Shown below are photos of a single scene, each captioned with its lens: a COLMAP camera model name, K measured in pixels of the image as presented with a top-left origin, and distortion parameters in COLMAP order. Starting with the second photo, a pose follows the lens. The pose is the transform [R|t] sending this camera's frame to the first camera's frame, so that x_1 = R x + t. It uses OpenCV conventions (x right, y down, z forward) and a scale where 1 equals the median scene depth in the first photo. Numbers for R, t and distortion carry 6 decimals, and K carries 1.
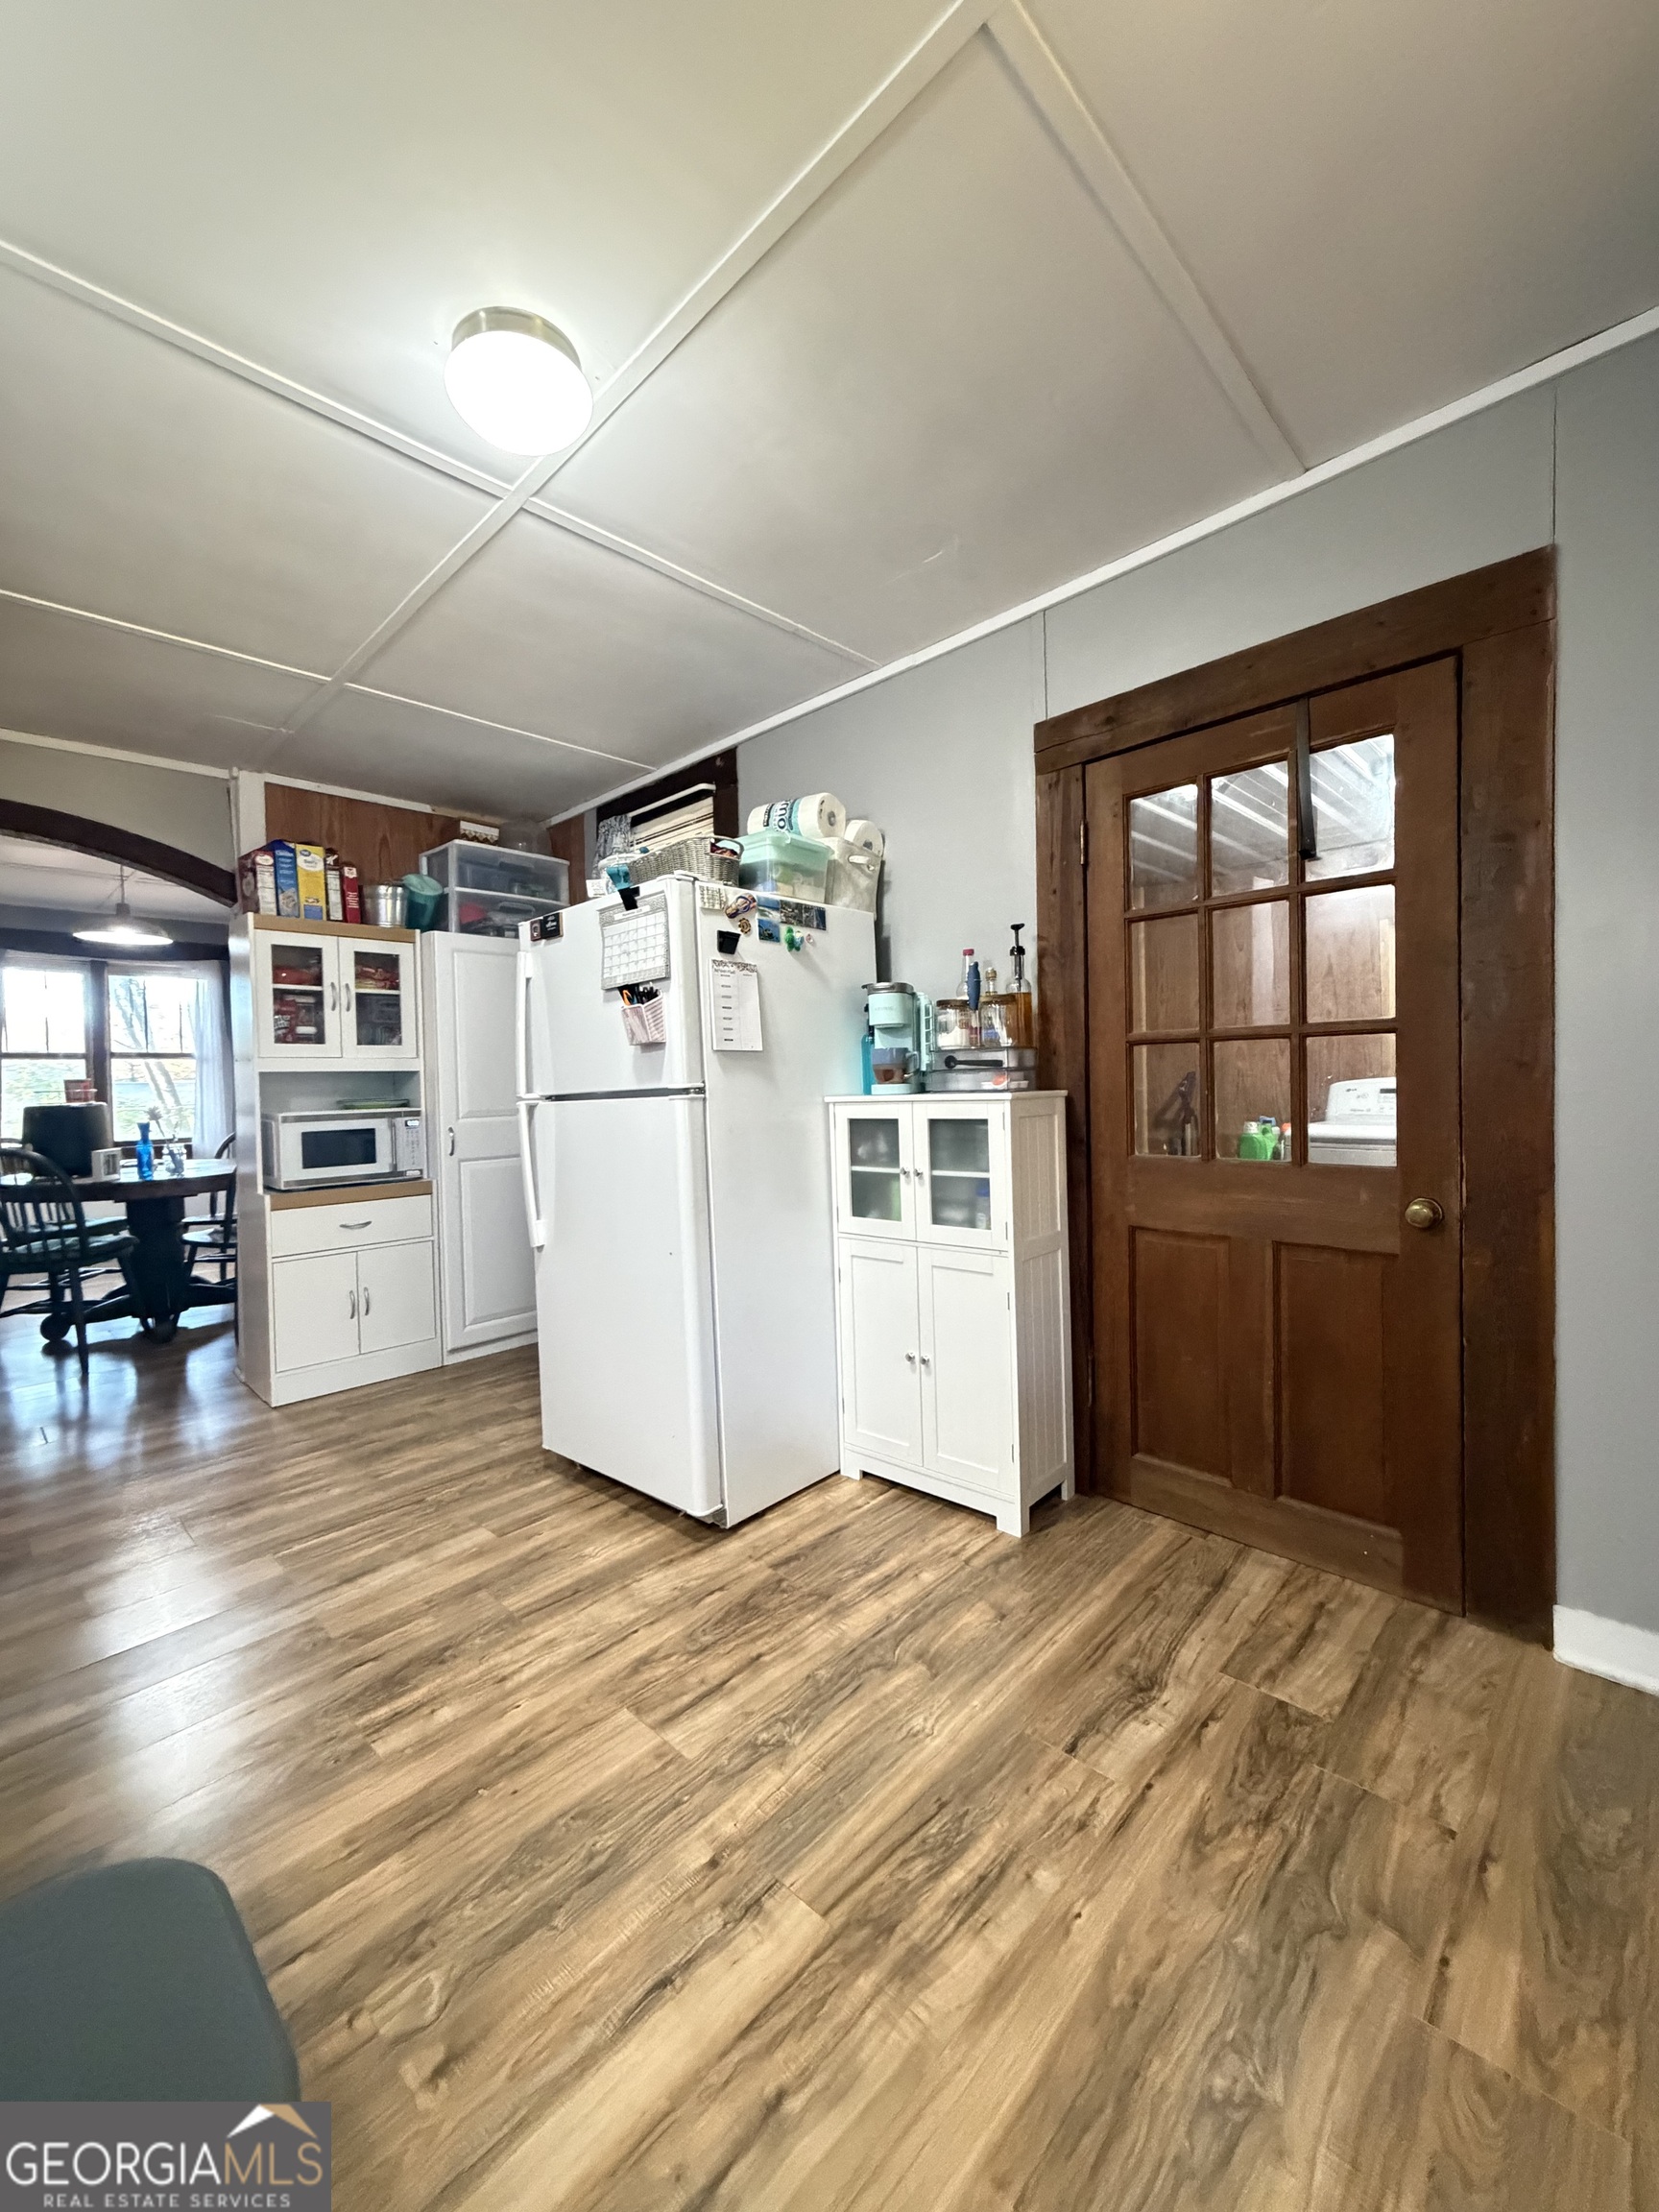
lens RADIAL K [[880.7, 0, 829.5], [0, 880.7, 1106.0], [0, 0, 1]] dist [-0.000157, -0.000079]
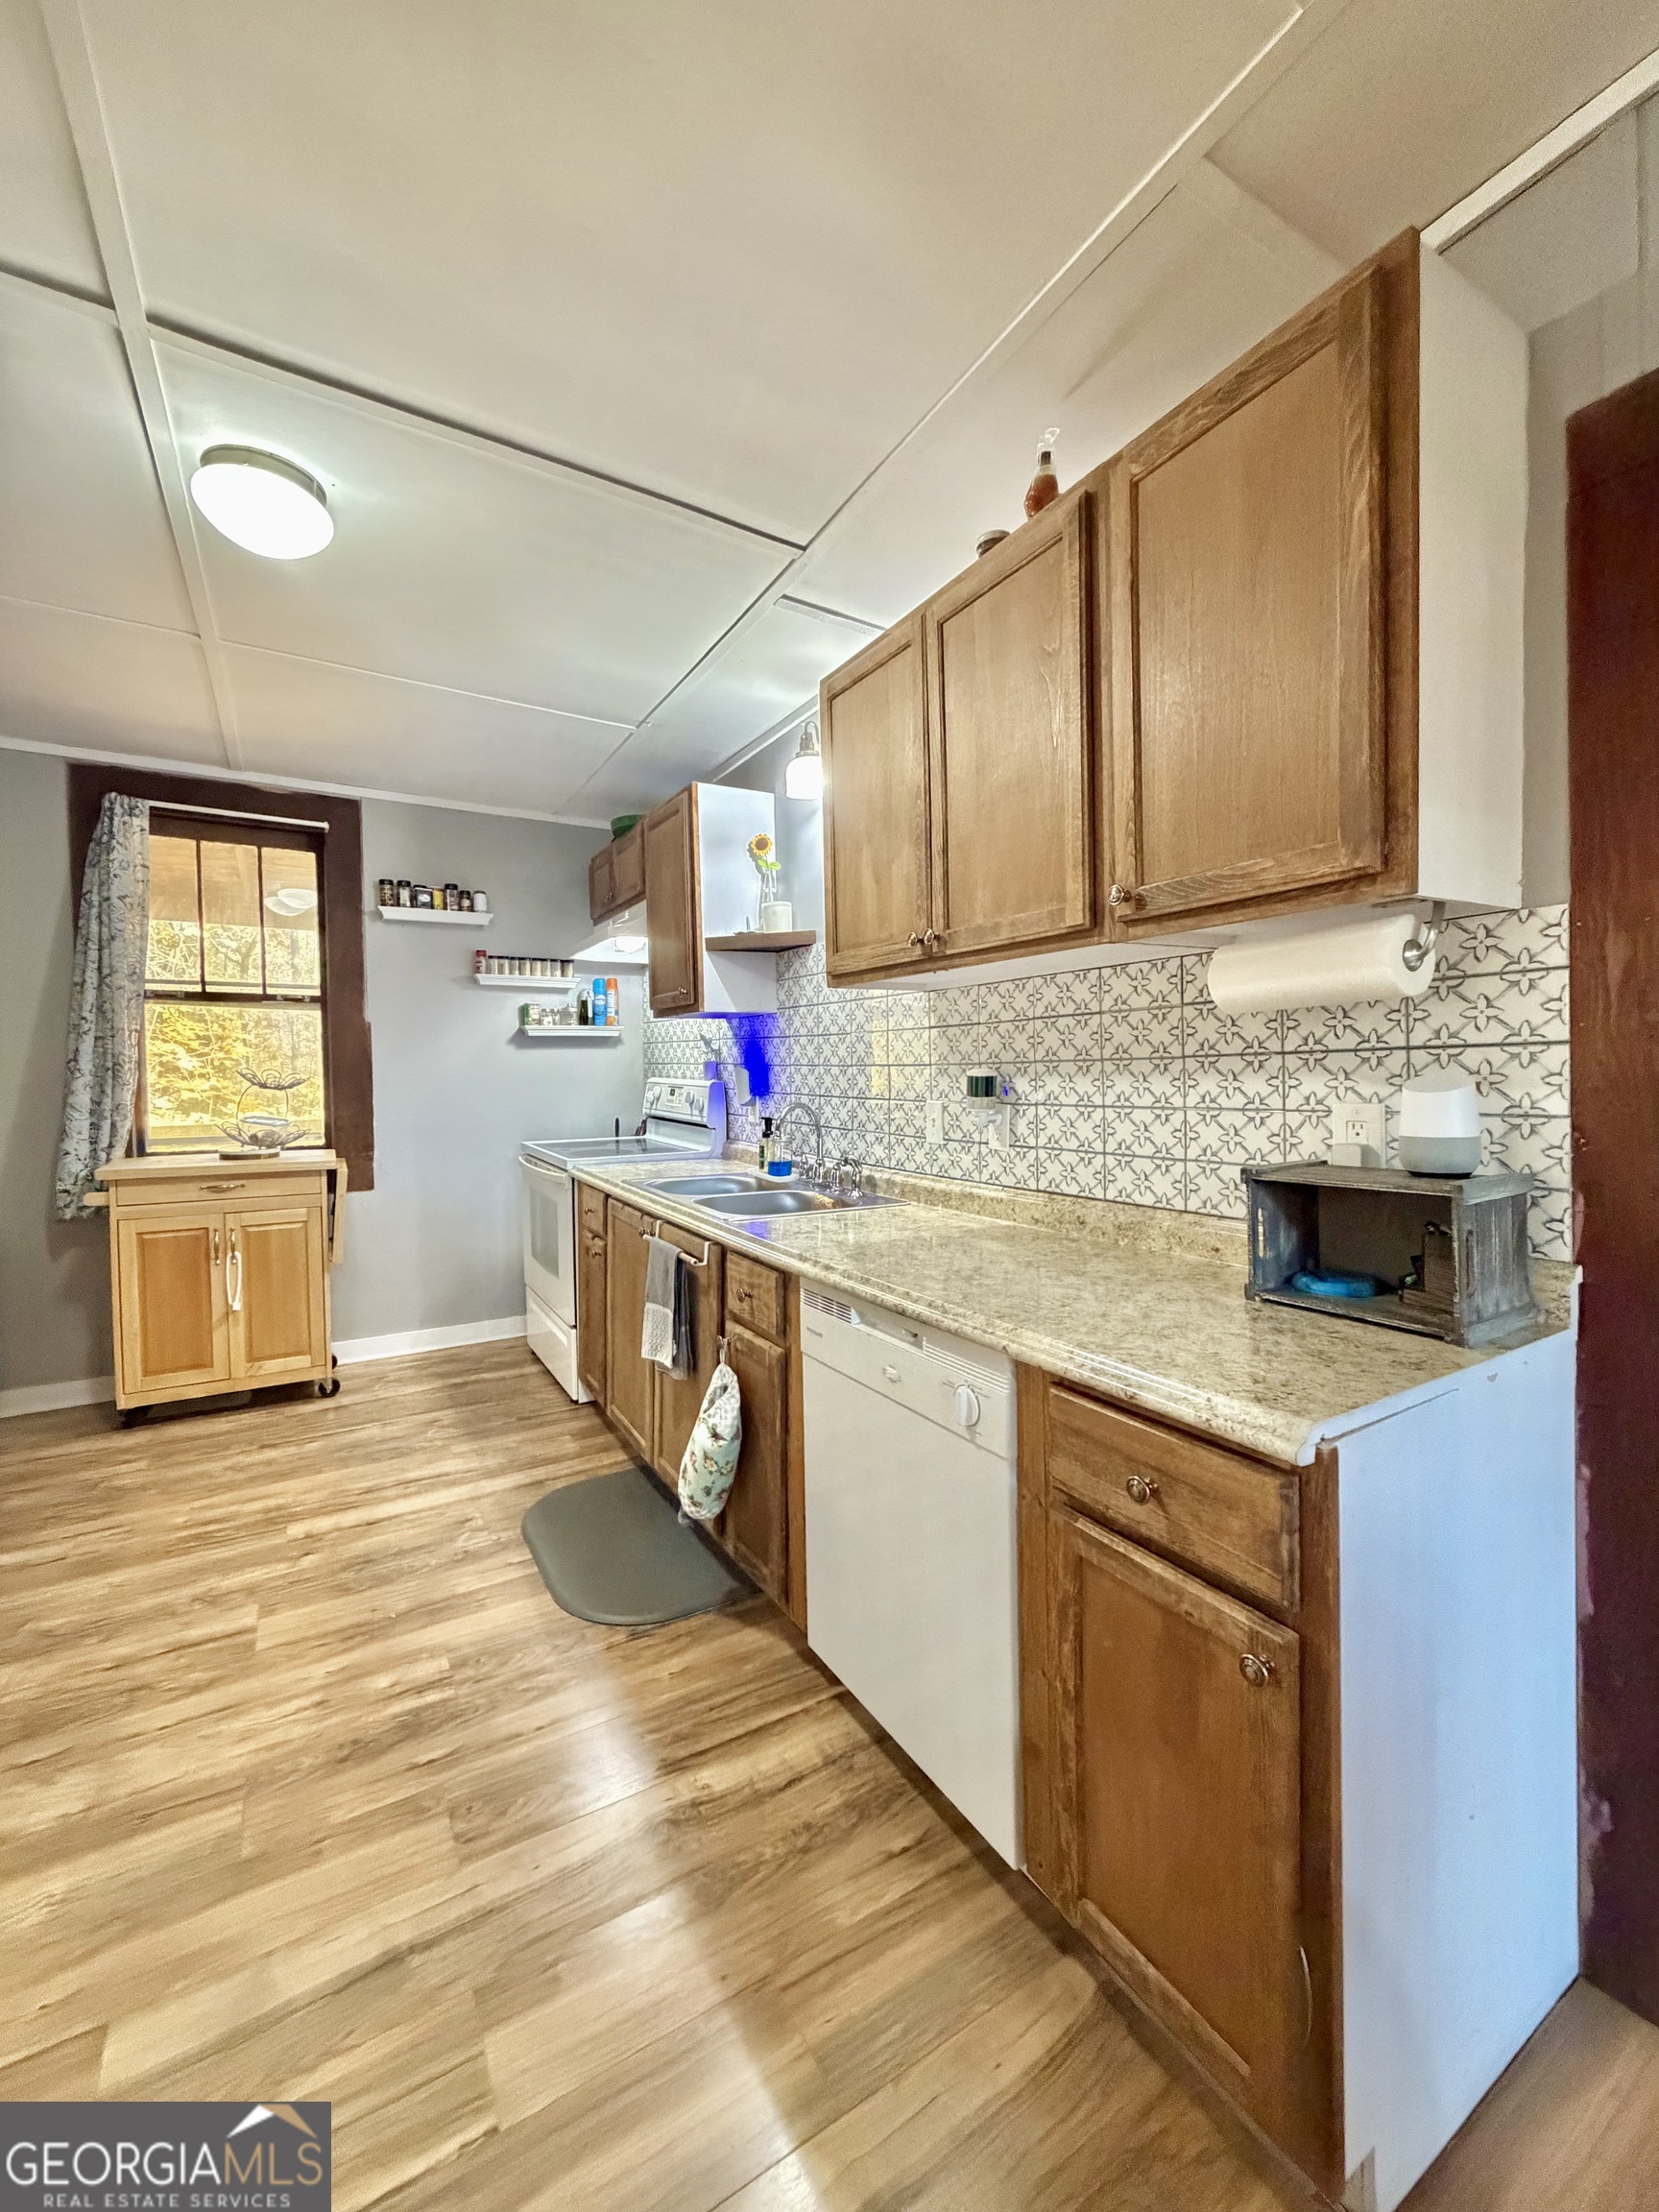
lens RADIAL K [[880.7, 0, 829.5], [0, 880.7, 1106.0], [0, 0, 1]] dist [-0.000157, -0.000079]
pose [[-0.964595, 0.025099, 0.262539, -1.348719], [0.041922, 0.997396, 0.058675, -0.071939], [-0.260383, 0.067604, -0.963136, 1.965837]]
